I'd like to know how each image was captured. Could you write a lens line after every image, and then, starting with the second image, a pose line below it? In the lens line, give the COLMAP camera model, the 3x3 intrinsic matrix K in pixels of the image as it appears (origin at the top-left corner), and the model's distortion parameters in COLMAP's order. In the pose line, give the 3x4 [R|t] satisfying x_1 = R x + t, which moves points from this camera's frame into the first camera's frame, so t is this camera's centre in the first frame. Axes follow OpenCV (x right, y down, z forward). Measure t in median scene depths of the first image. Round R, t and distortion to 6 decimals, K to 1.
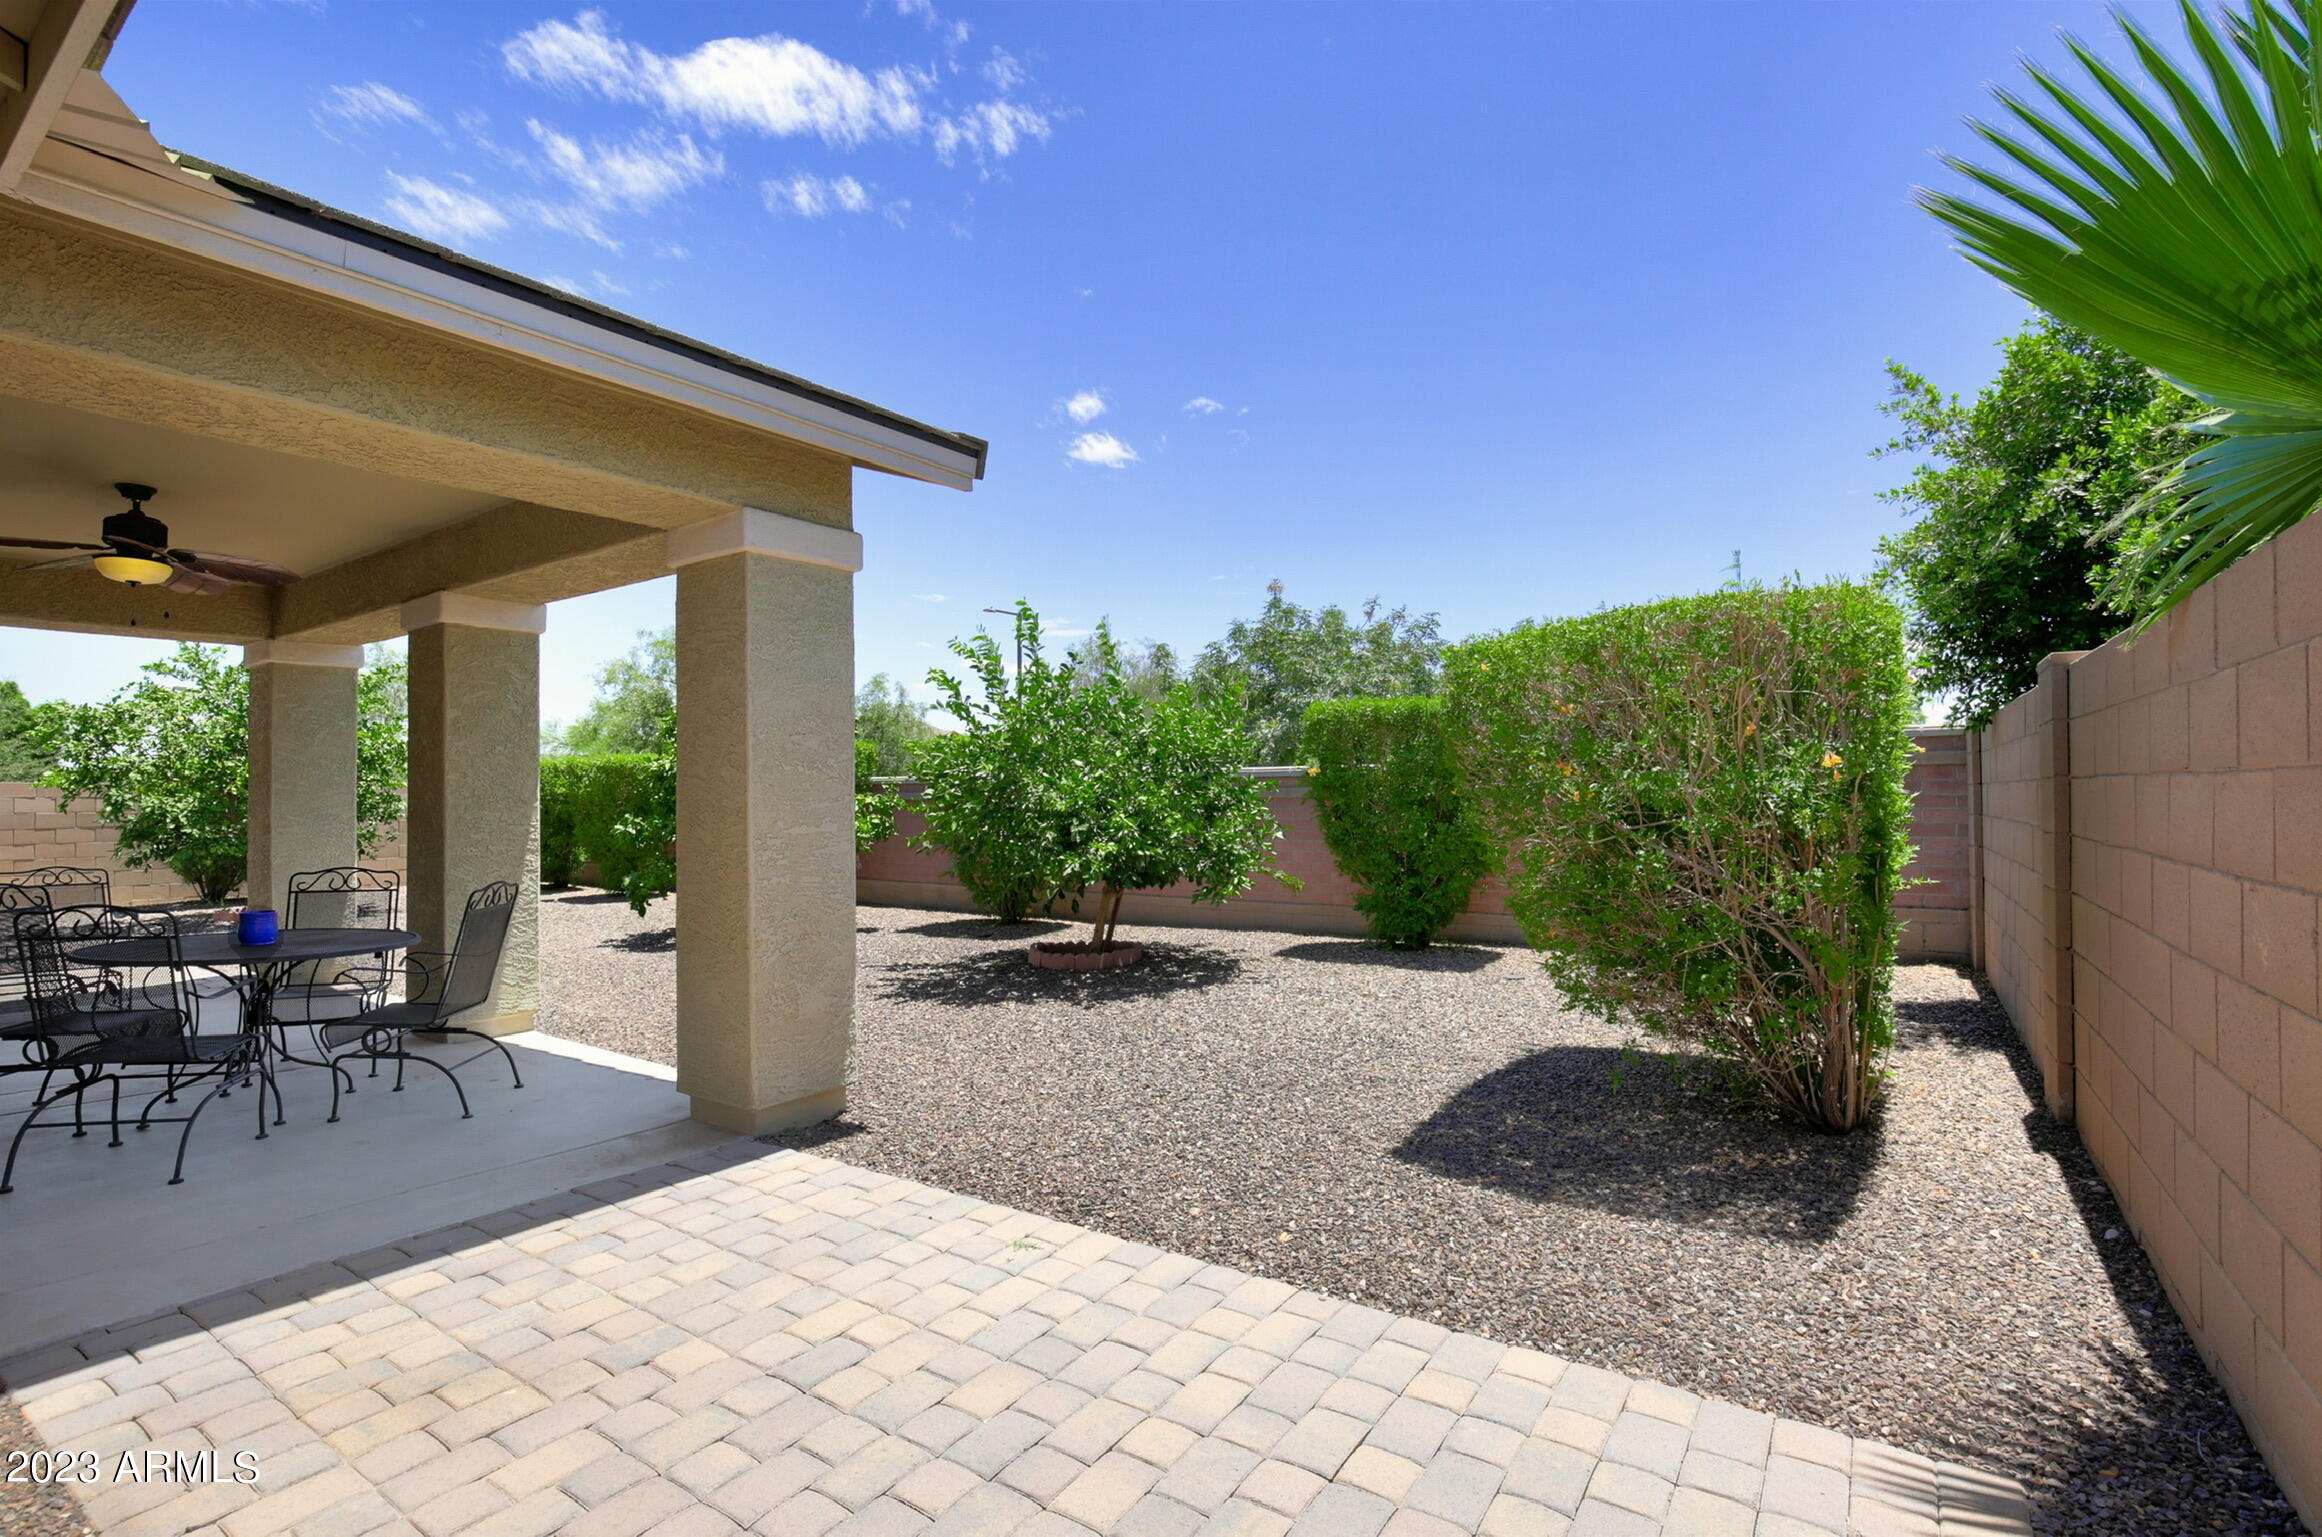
lens RADIAL K [[1069.7, 0, 1153.3], [0, 1069.7, 769.6], [0, 0, 1]] dist [-0.016772, 0.003073]
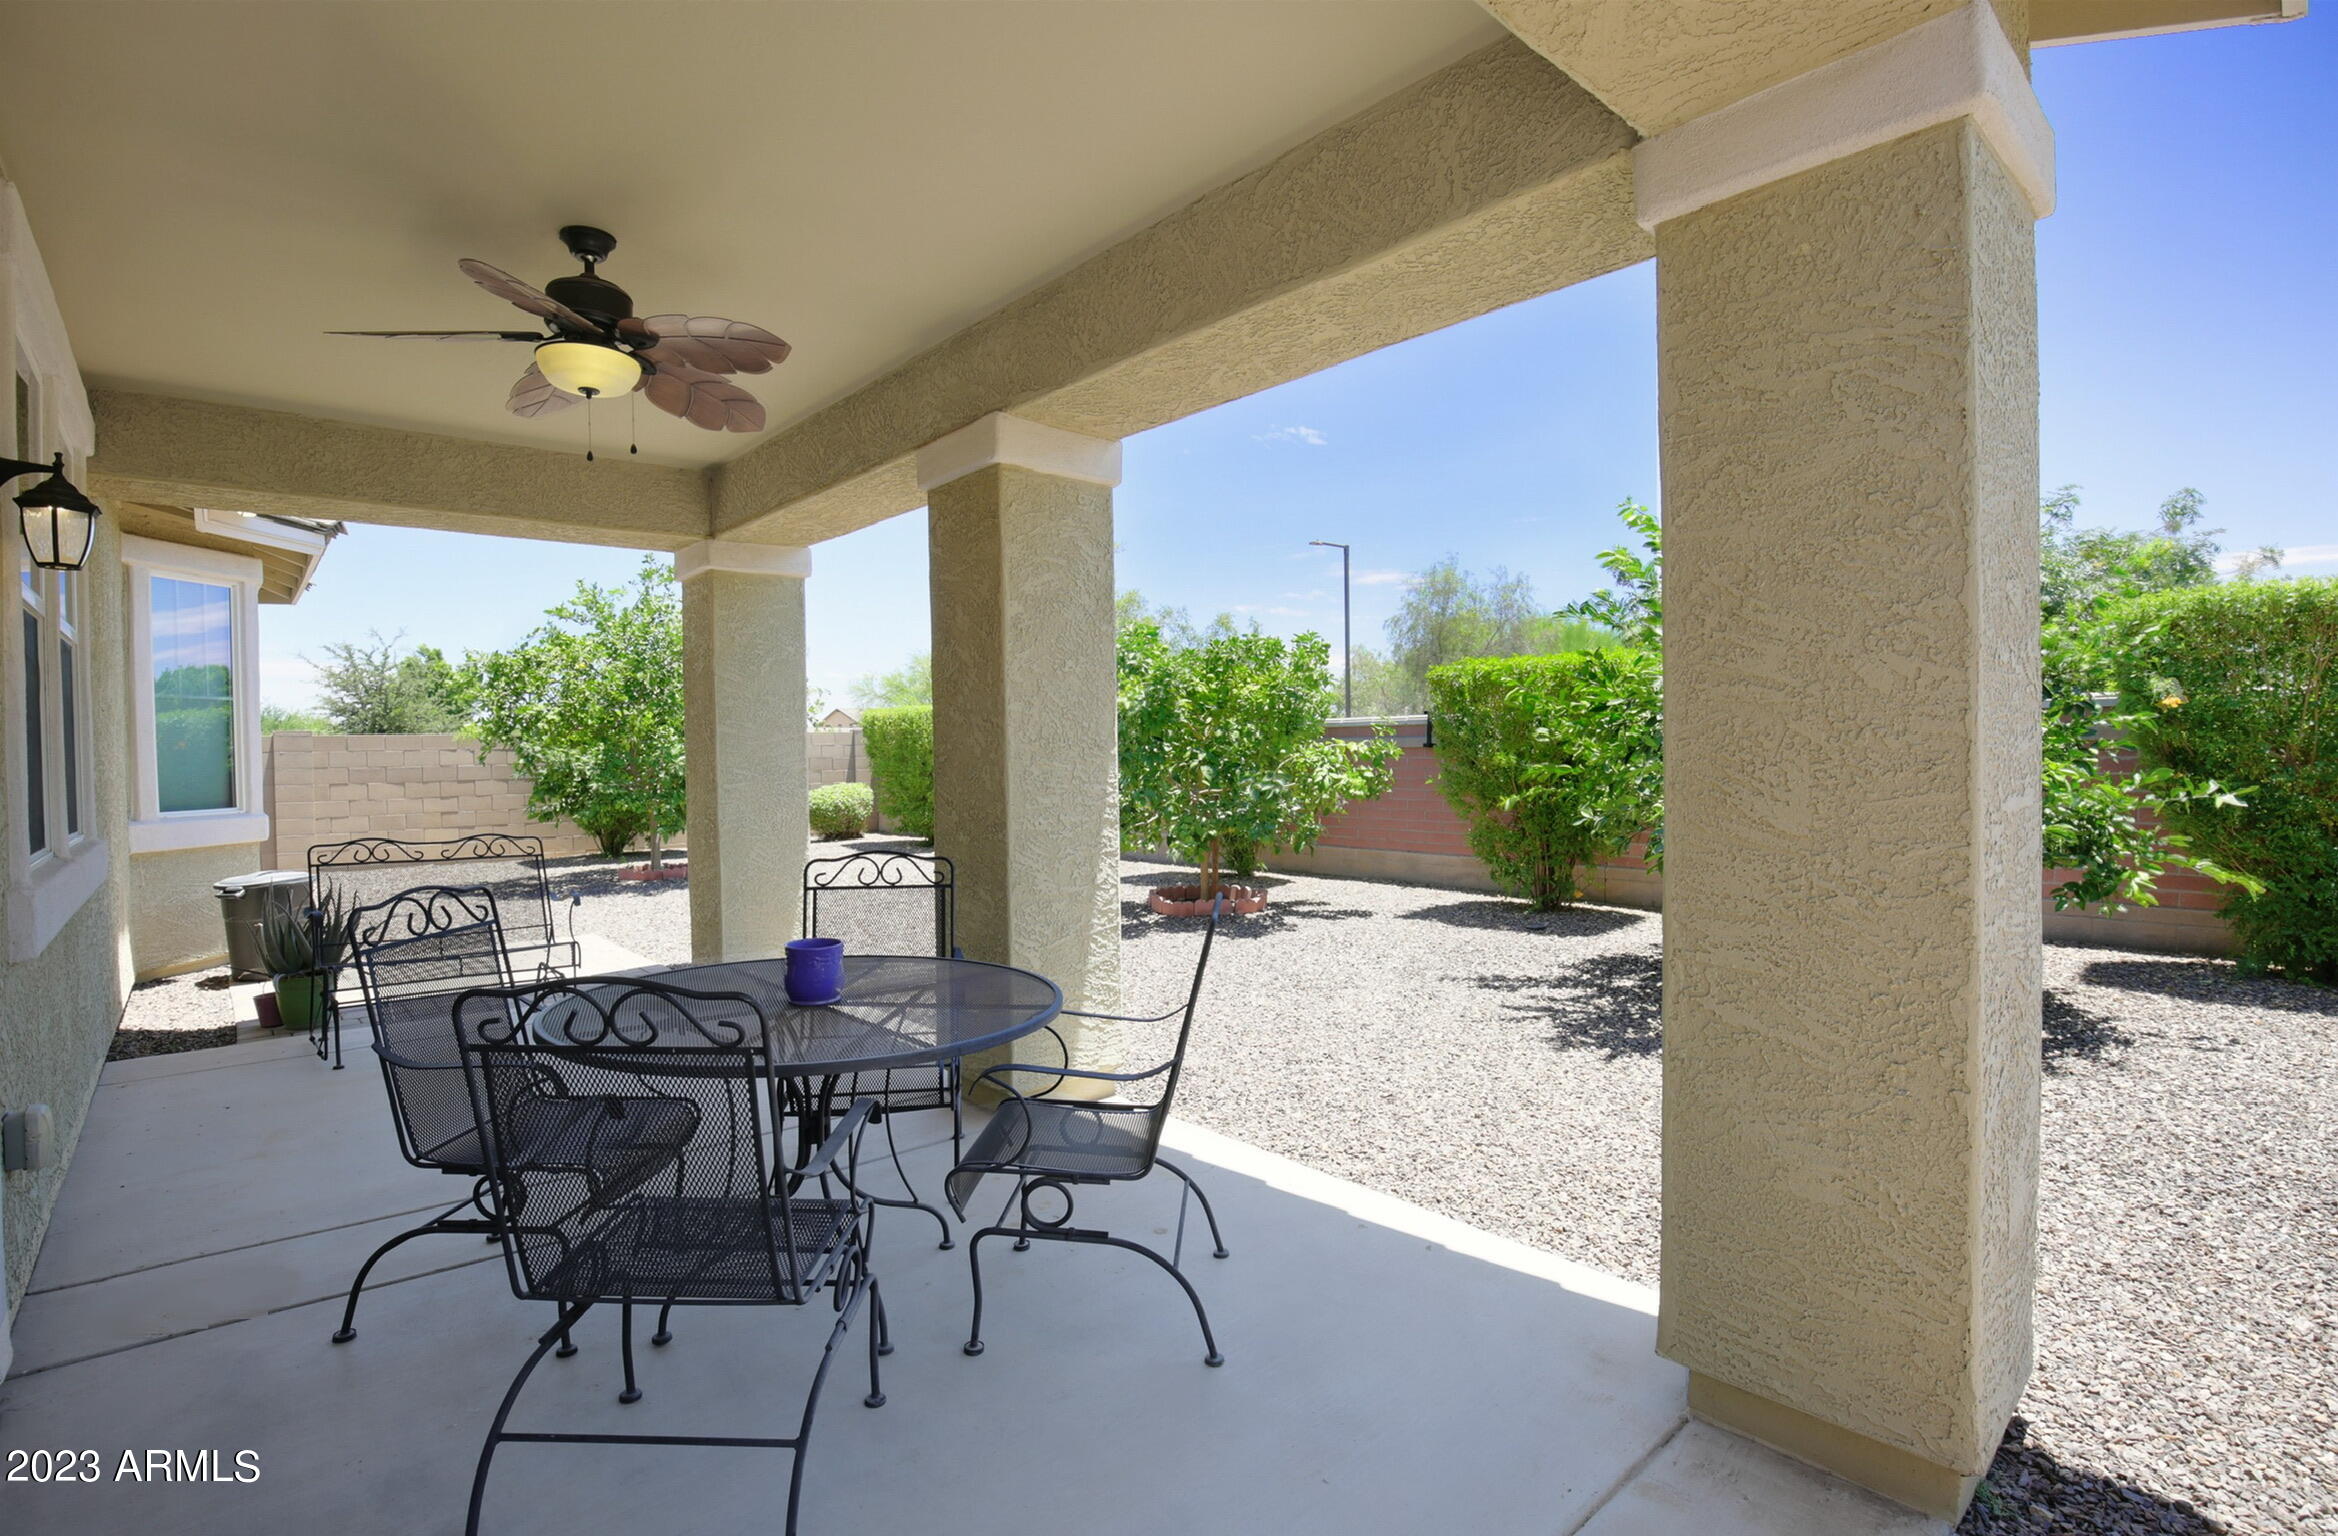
lens RADIAL K [[1077.1, 0, 1175.3], [0, 1077.1, 769.2], [0, 0, 1]] dist [-0.016772, 0.003073]
pose [[0.975810, 0.000291, -0.218619, -0.222877], [0.009650, 0.998967, 0.044404, 0.008205], [0.218406, -0.045440, 0.974800, 0.204936]]
